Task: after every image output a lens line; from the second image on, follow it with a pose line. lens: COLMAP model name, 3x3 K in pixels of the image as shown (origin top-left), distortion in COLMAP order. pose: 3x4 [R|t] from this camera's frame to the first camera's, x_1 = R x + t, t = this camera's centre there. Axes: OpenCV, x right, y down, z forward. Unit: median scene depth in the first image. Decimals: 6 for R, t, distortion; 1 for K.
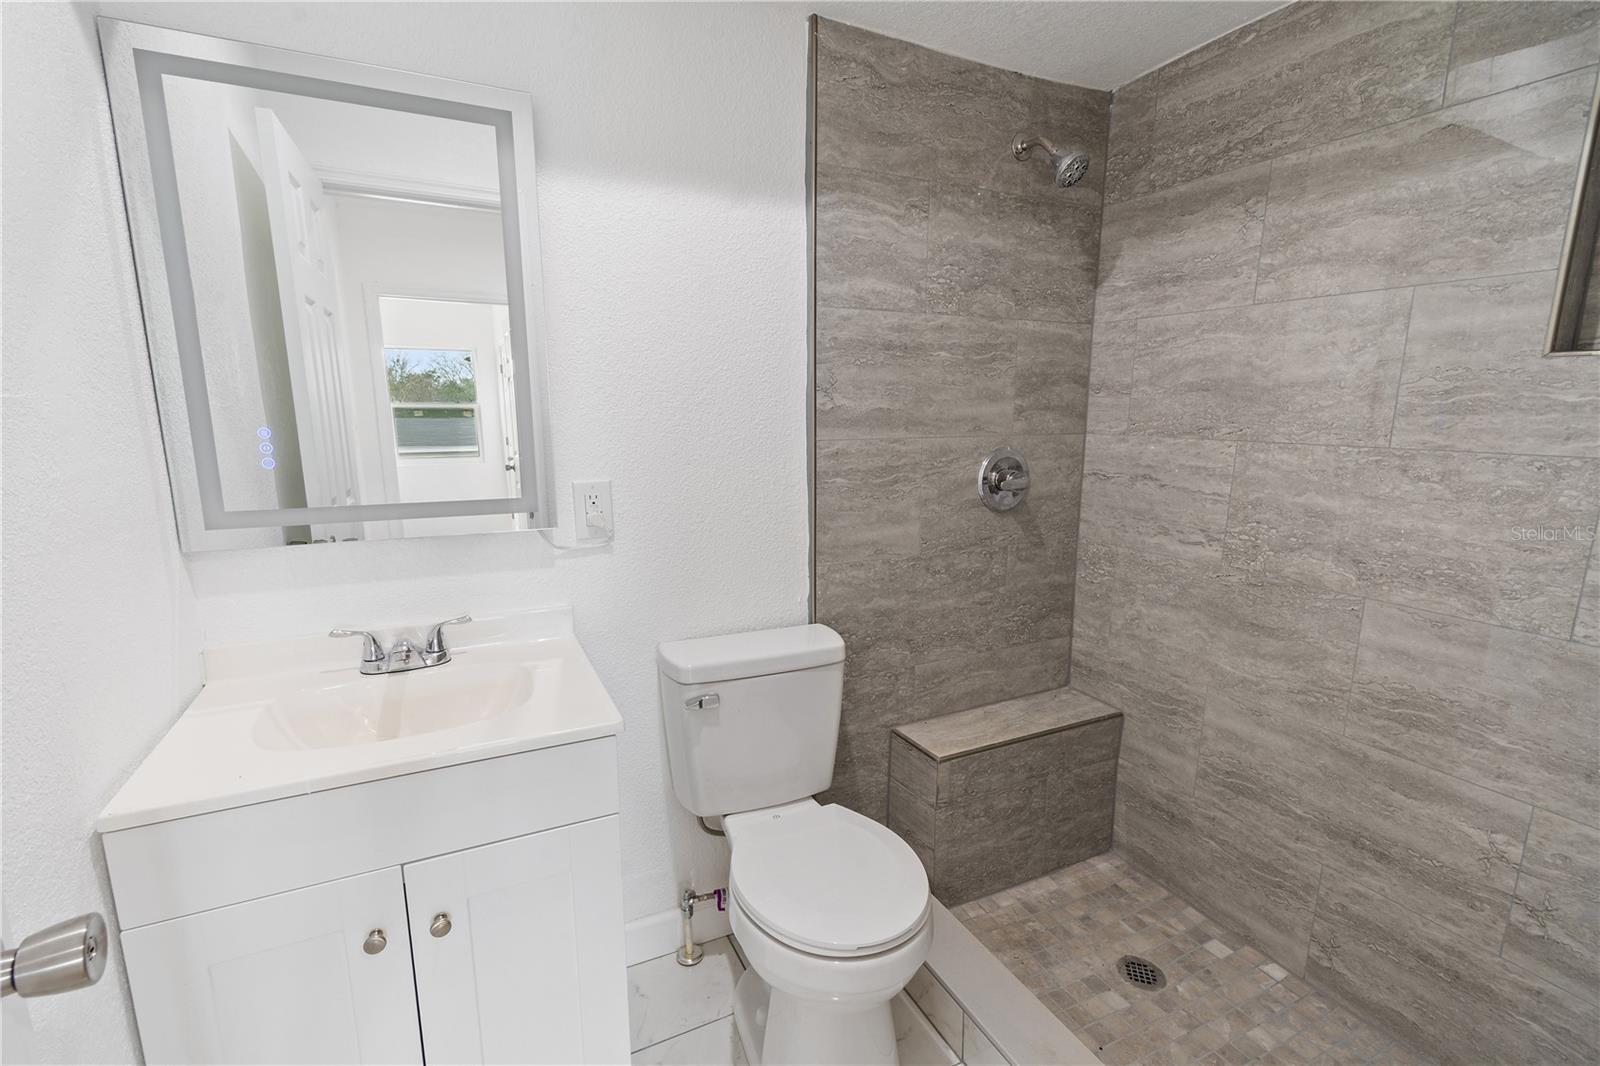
lens RADIAL K [[713.4, 0, 786.8], [0, 713.4, 540.7], [0, 0, 1]] dist [0.003254, 0.000170]
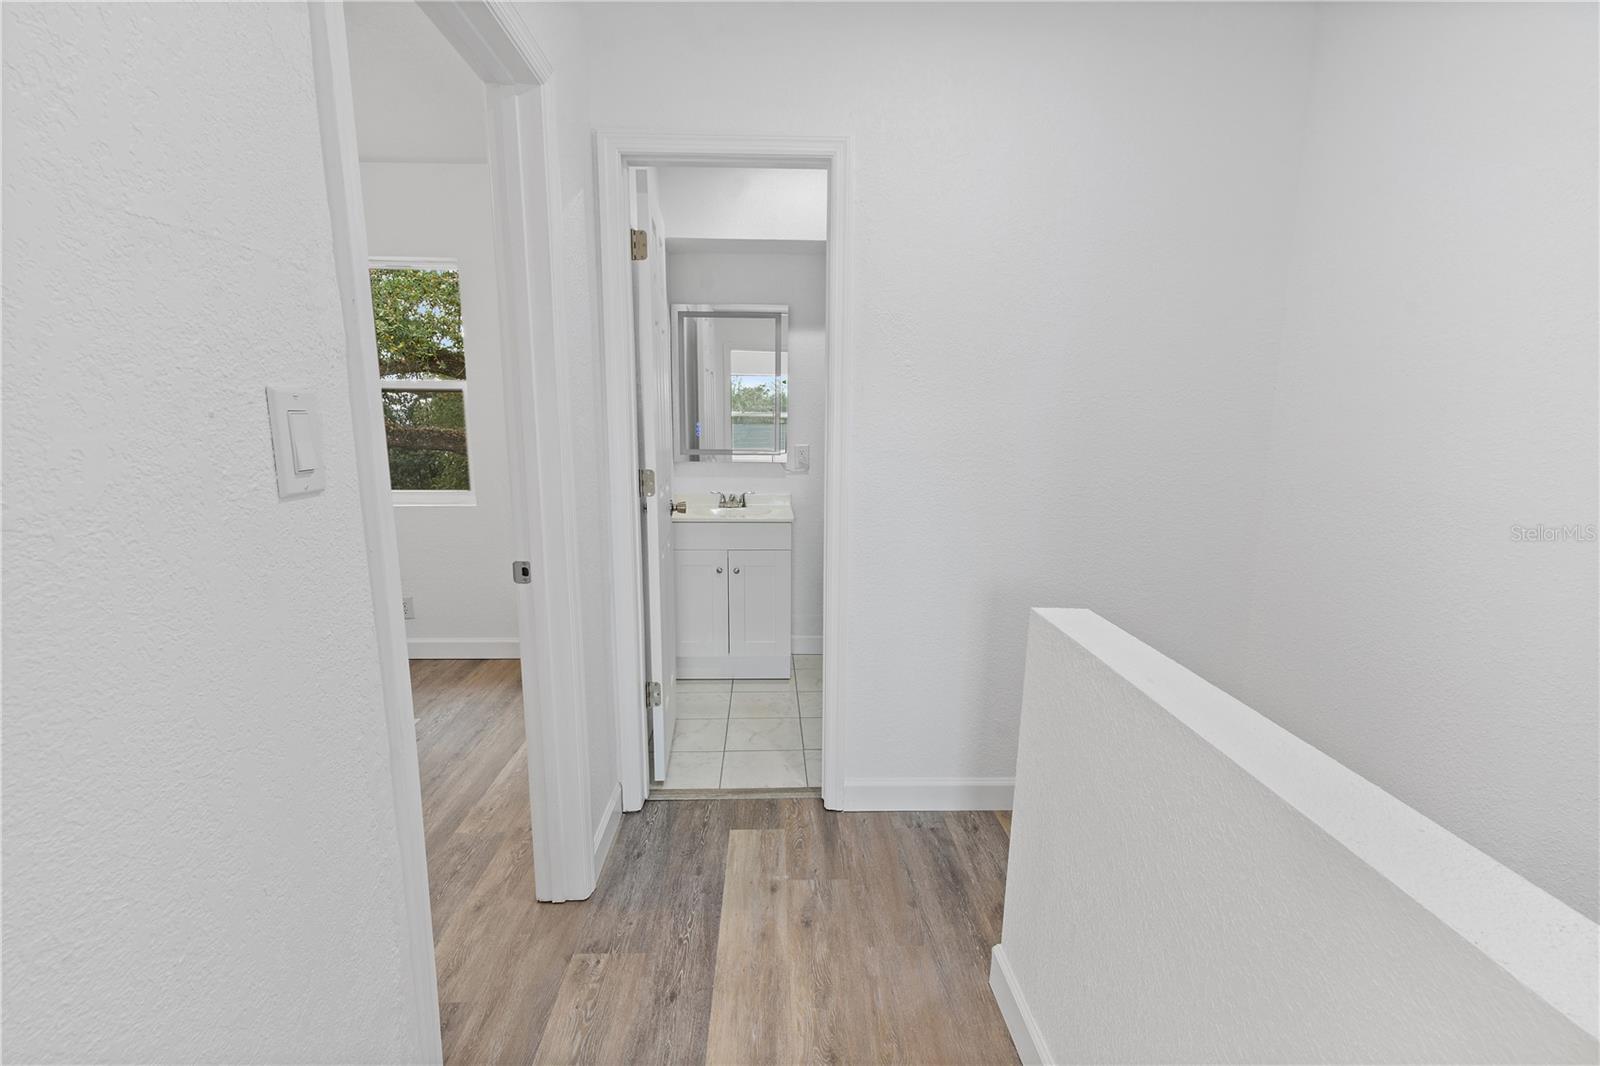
lens RADIAL K [[713.4, 0, 786.8], [0, 713.4, 540.7], [0, 0, 1]] dist [0.003254, 0.000170]
pose [[0.913457, 0.075267, -0.399913, 0.837391], [-0.080819, 0.996724, 0.002991, 0.292614], [0.398828, 0.029588, 0.916548, -1.562485]]
